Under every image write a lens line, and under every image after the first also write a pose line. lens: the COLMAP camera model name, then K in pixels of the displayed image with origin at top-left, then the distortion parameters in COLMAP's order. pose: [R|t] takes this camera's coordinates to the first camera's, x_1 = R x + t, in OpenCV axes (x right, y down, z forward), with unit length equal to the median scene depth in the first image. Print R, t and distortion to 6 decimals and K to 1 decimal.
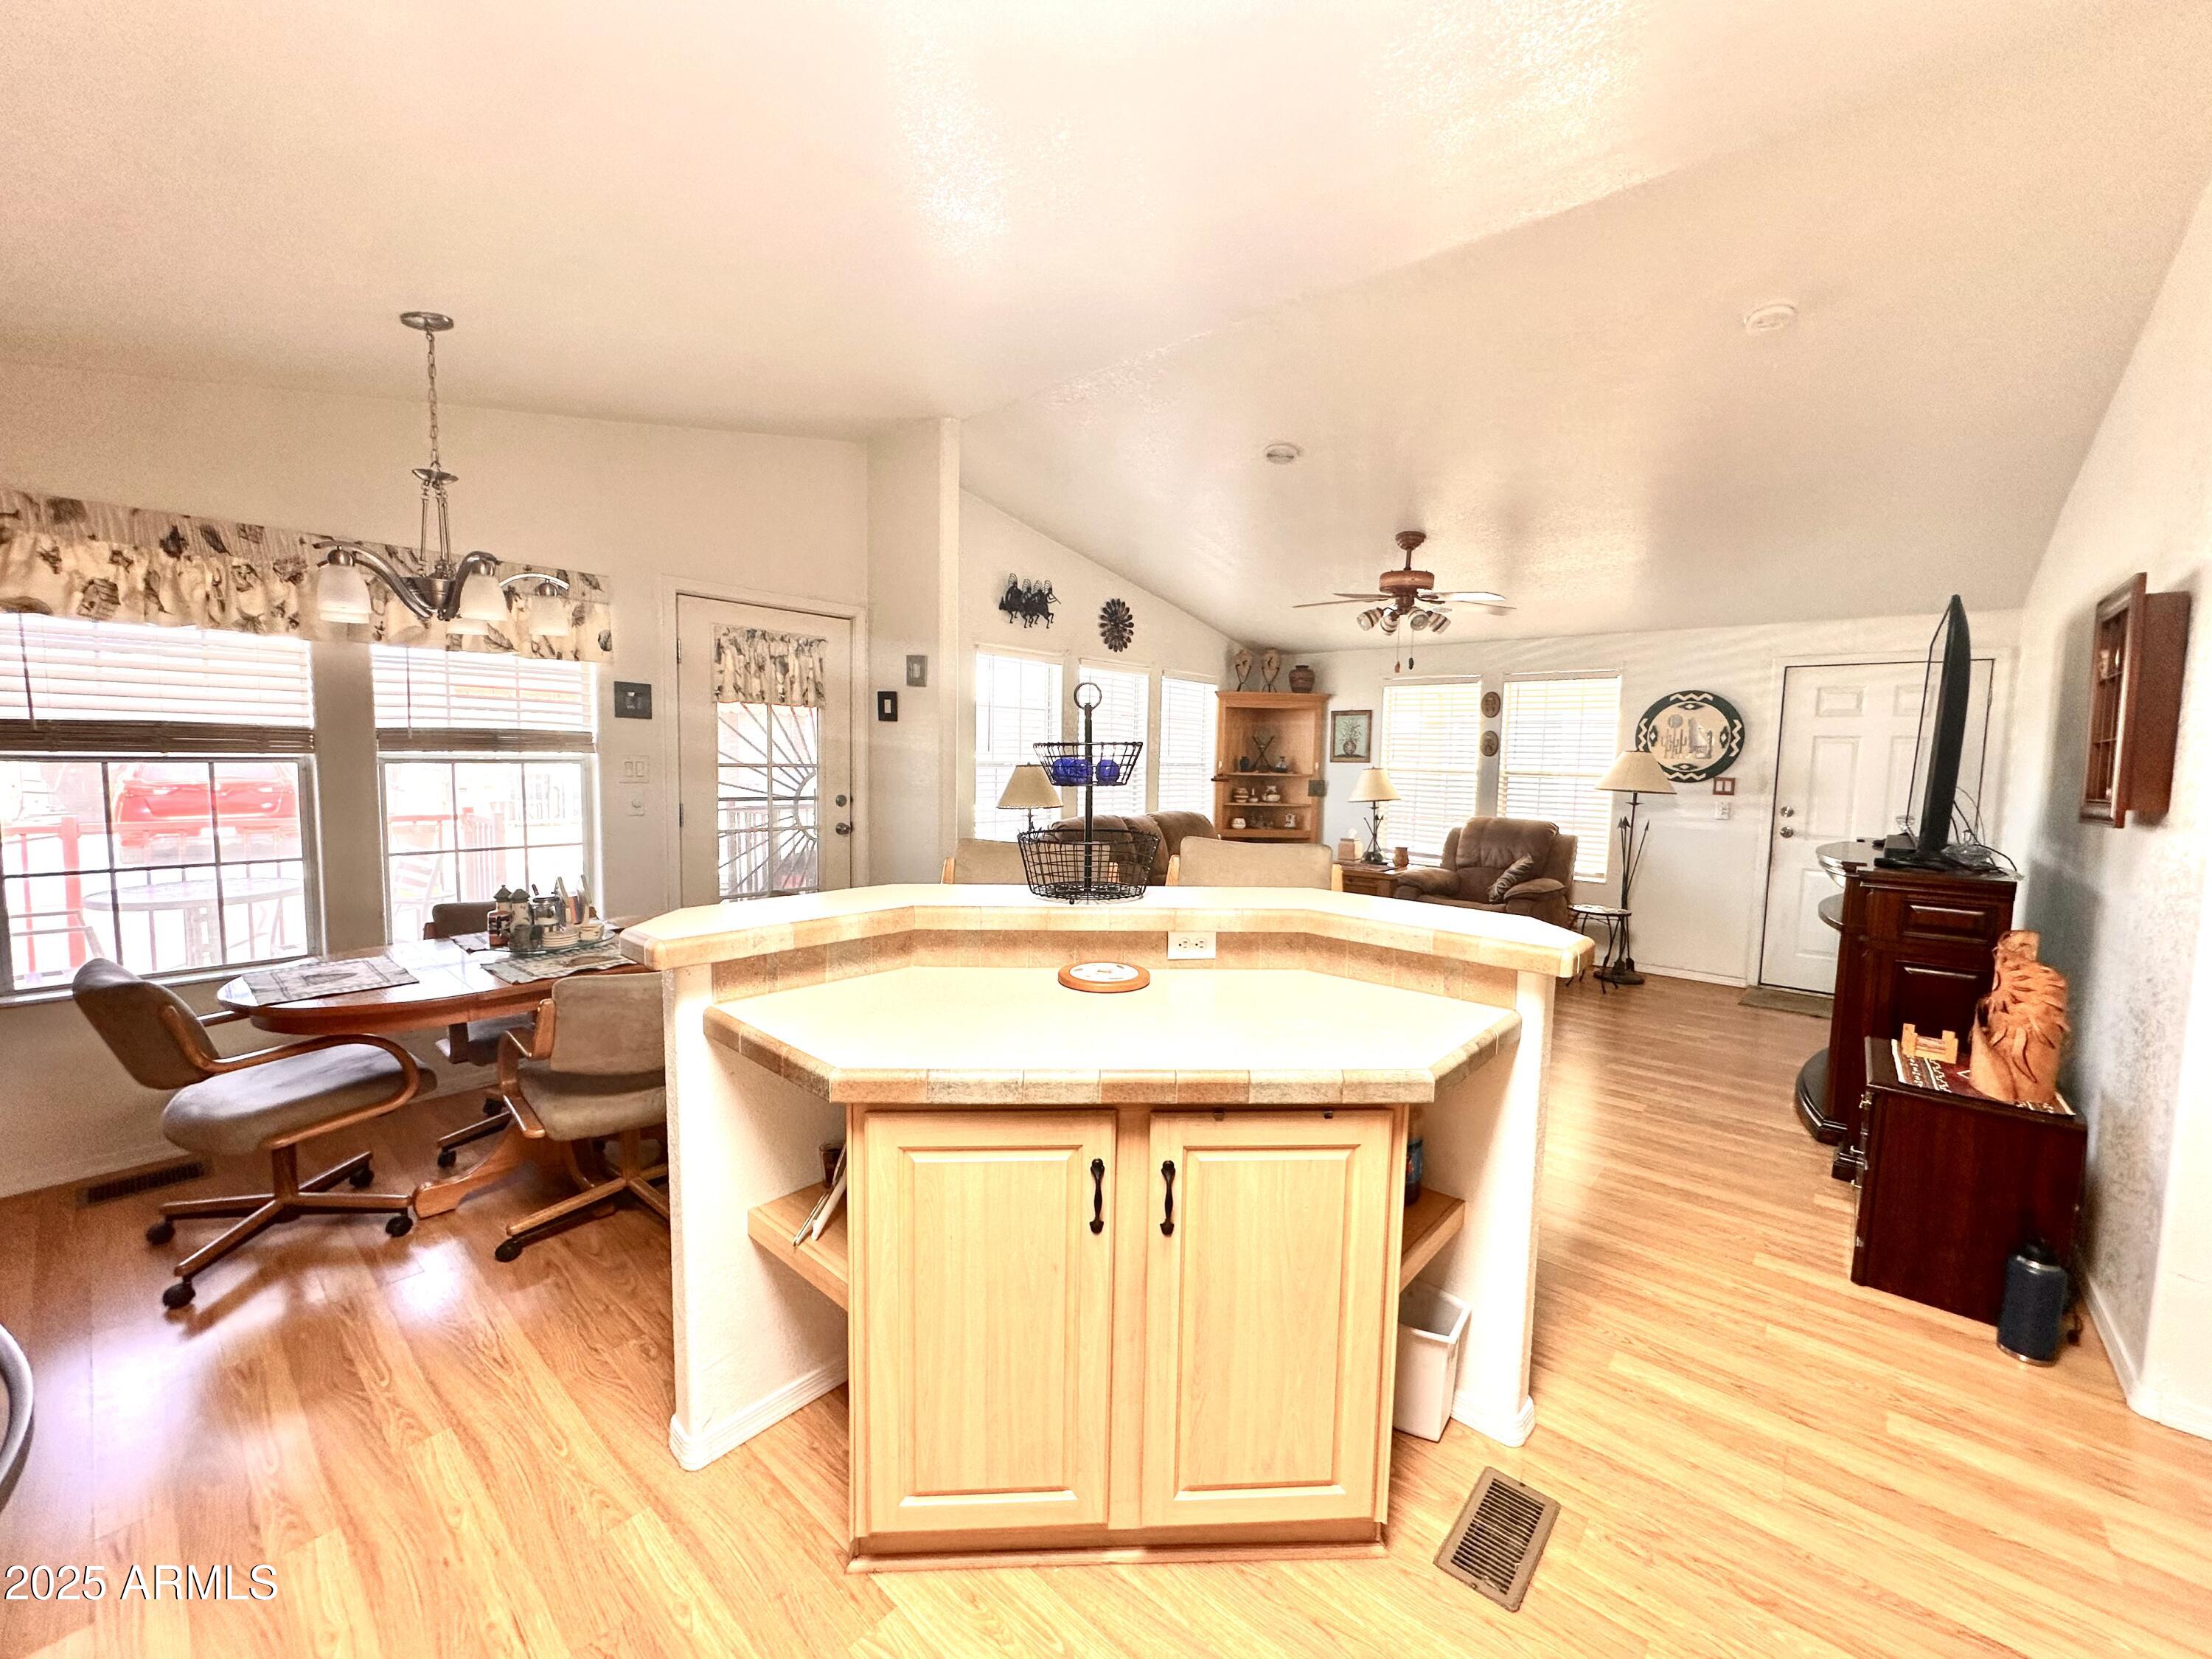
lens RADIAL K [[881.8, 0, 1107.1], [0, 881.8, 820.2], [0, 0, 1]] dist [-0.003750, -0.000218]
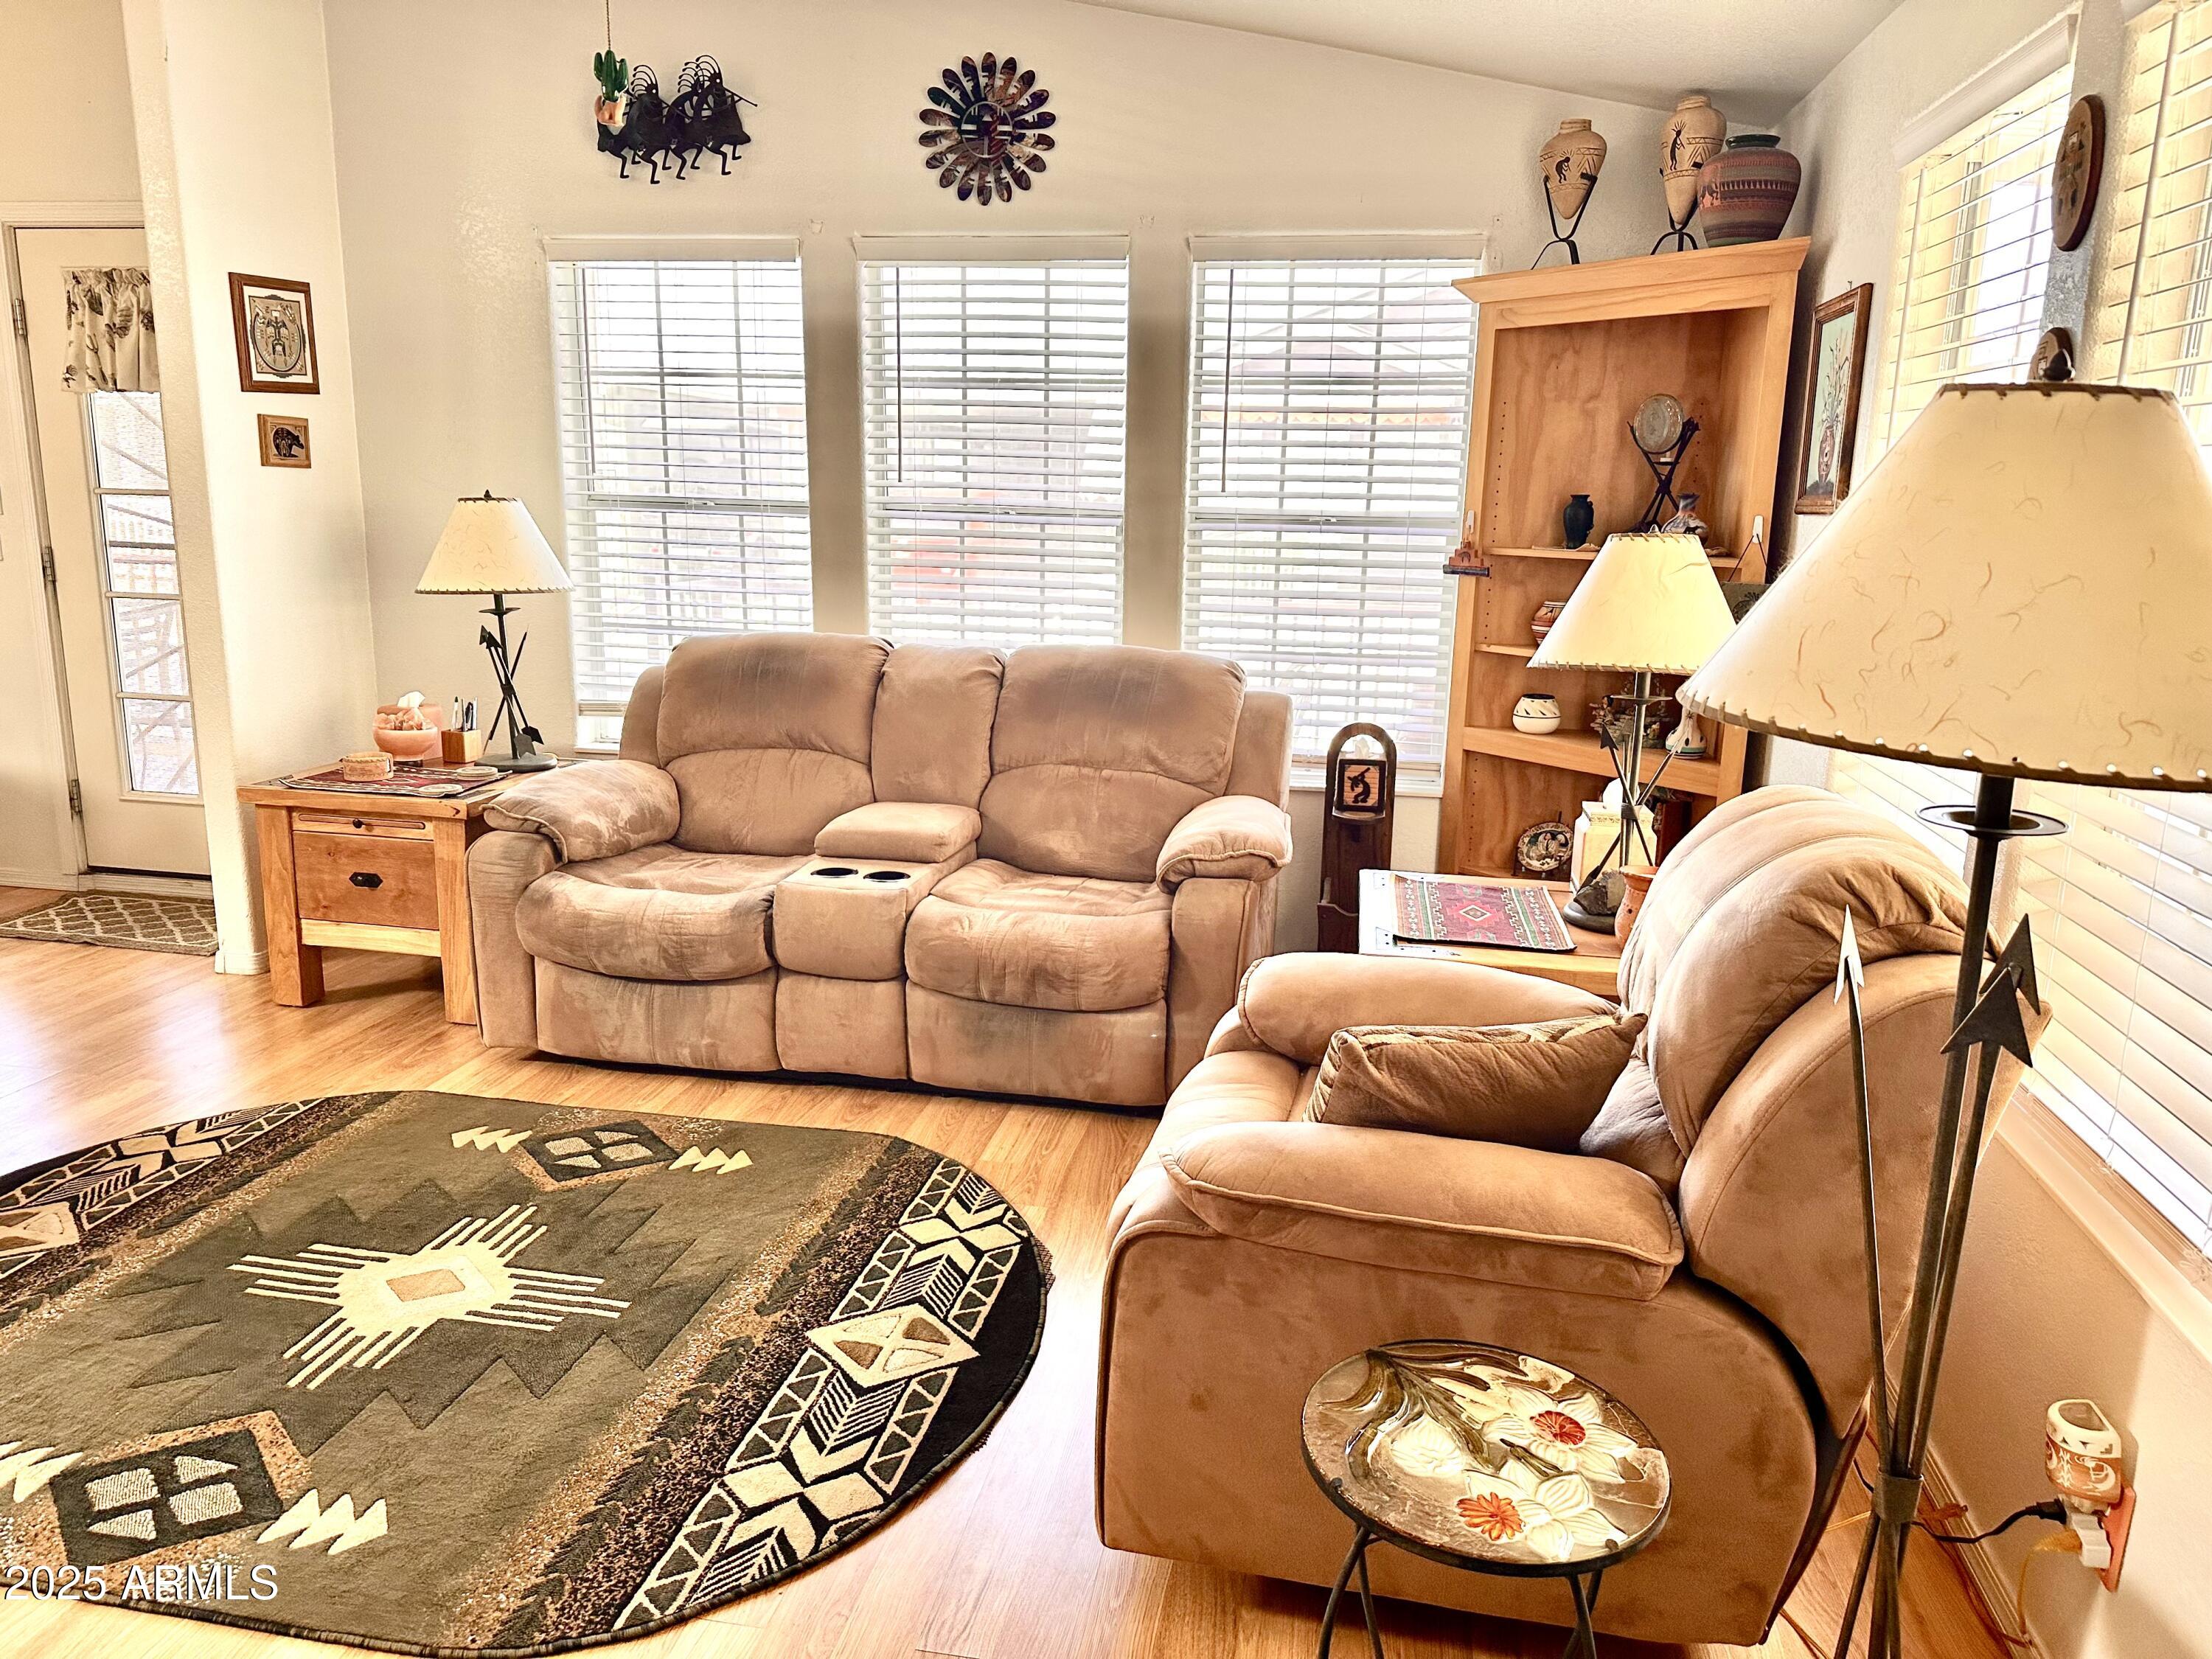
lens RADIAL K [[1544.9, 0, 1108.8], [0, 1544.9, 826.6], [0, 0, 1]] dist [0.049513, -0.064232]
pose [[0.506767, 0.174394, -0.844259, 0.678228], [-0.075869, 0.984547, 0.157833, -0.040583], [0.858738, -0.015932, 0.512167, 0.738051]]
